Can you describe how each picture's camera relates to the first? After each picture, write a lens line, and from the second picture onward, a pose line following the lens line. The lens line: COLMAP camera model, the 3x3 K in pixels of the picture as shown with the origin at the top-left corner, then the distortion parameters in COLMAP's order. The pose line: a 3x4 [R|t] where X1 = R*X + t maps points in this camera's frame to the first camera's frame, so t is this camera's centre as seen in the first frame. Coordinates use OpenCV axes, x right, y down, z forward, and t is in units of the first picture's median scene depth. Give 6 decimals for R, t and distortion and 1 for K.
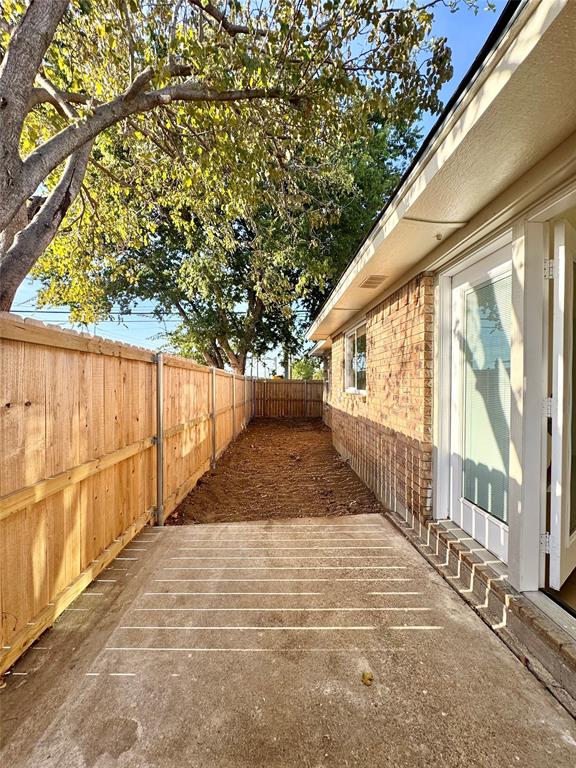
lens RADIAL K [[307.8, 0, 288.2], [0, 307.8, 381.6], [0, 0, 1]] dist [-0.003655, 0.001544]
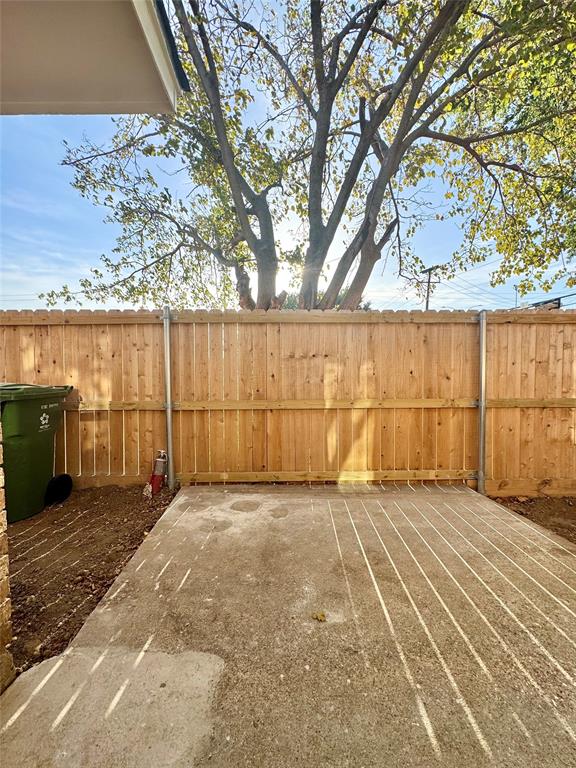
lens RADIAL K [[307.8, 0, 291.7], [0, 307.8, 383.8], [0, 0, 1]] dist [-0.003655, 0.001544]
pose [[-0.004853, 0.035916, -0.999343, 0.875739], [0.006956, 0.999332, 0.035882, 0.146810], [0.999964, -0.006778, -0.005099, 0.675758]]
